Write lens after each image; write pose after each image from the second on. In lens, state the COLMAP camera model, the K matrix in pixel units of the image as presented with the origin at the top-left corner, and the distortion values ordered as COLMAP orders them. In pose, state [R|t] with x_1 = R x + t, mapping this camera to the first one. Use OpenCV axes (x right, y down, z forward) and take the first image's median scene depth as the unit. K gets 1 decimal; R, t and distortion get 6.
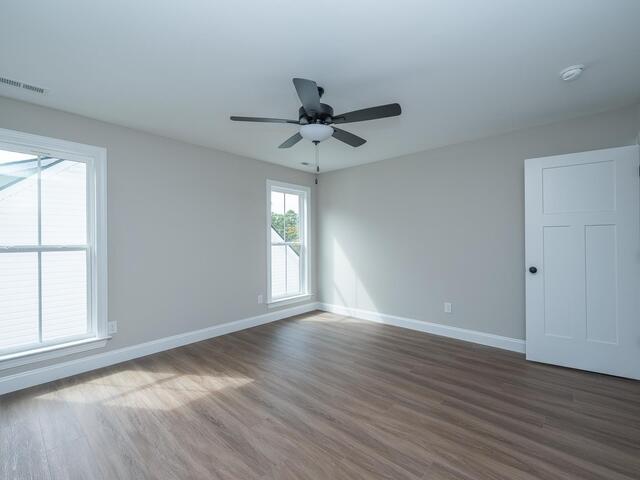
lens RADIAL K [[287.8, 0, 320.1], [0, 287.8, 240.6], [0, 0, 1]] dist [0.000404, -0.000770]
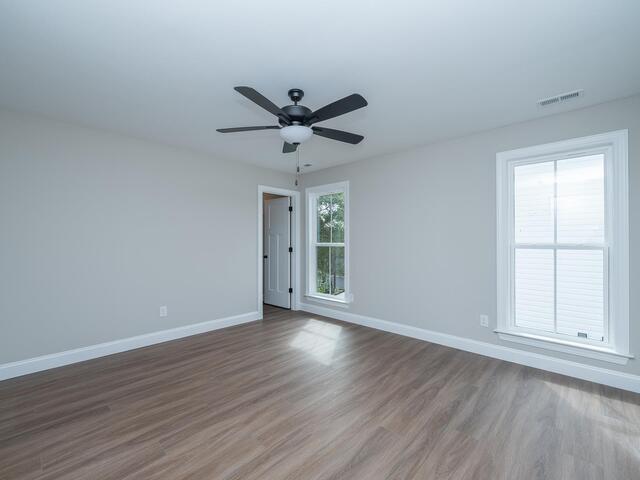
lens RADIAL K [[287.8, 0, 319.1], [0, 287.8, 237.7], [0, 0, 1]] dist [0.000404, -0.000770]
pose [[-0.041901, -0.003792, -0.999115, 0.169040], [0.001214, 0.999992, -0.003846, -0.001407], [0.999121, -0.001374, -0.041896, 0.191307]]
